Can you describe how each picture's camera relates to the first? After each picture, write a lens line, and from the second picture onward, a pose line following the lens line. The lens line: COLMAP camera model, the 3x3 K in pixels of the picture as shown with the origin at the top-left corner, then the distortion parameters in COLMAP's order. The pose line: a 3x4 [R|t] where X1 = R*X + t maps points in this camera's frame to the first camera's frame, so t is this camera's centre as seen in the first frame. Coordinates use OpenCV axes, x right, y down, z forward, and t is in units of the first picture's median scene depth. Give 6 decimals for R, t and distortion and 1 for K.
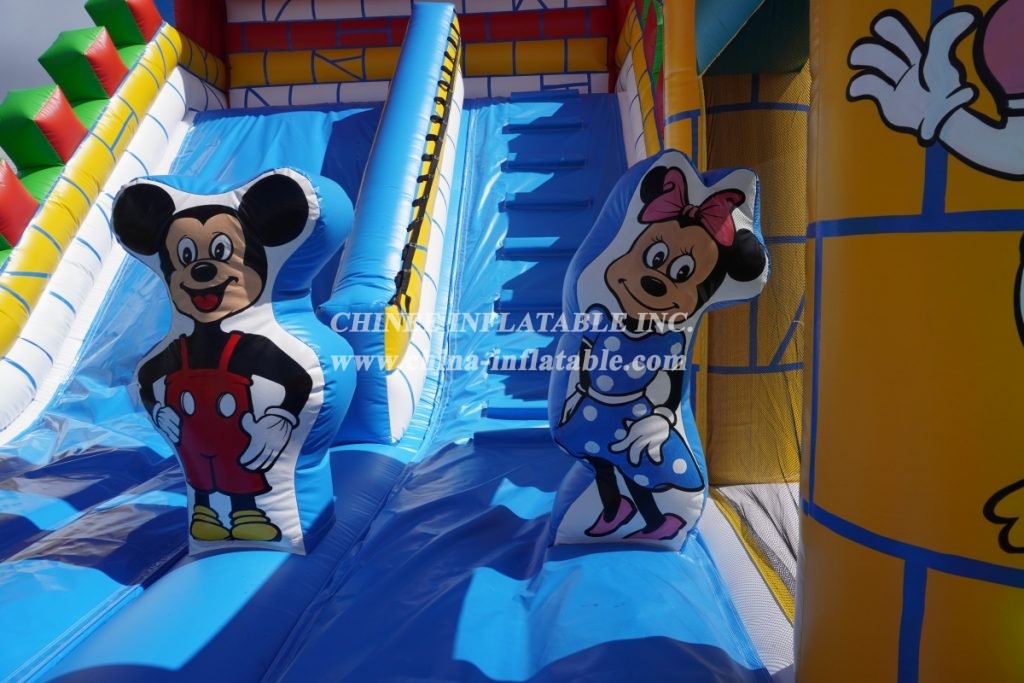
lens RADIAL K [[670.8, 0, 512.0], [0, 670.8, 341.5], [0, 0, 1]] dist [-0.041910, 0.003940]
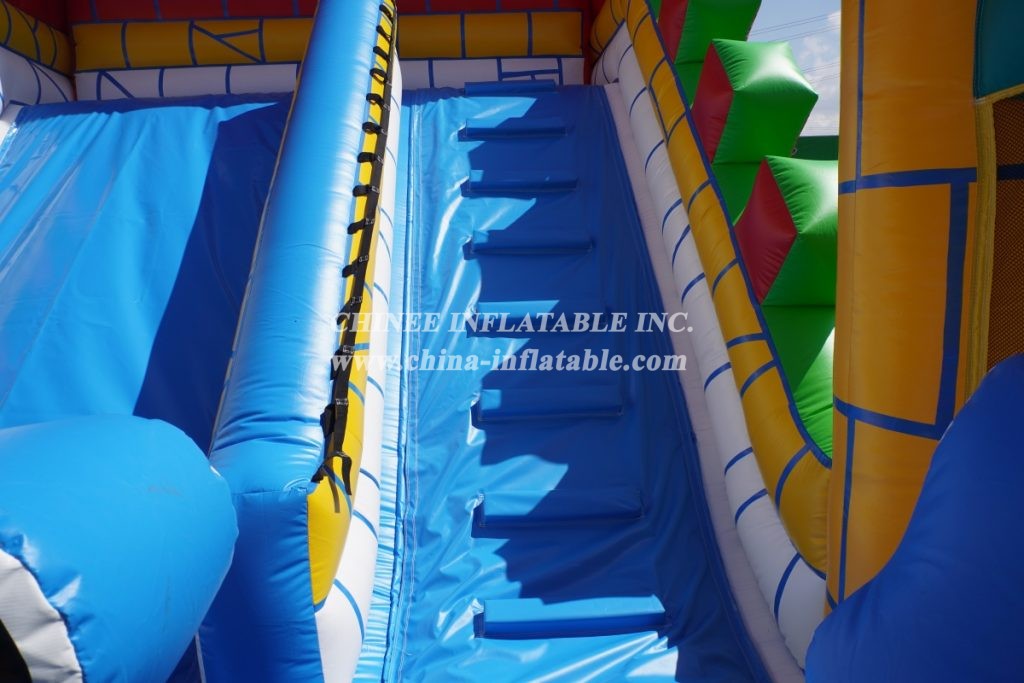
lens RADIAL K [[670.8, 0, 512.0], [0, 670.8, 341.5], [0, 0, 1]] dist [-0.041910, 0.003940]
pose [[0.992788, -0.031742, 0.115604, -0.051200], [0.028164, 0.999077, 0.032448, -0.121507], [-0.116527, -0.028958, 0.992765, 0.278507]]
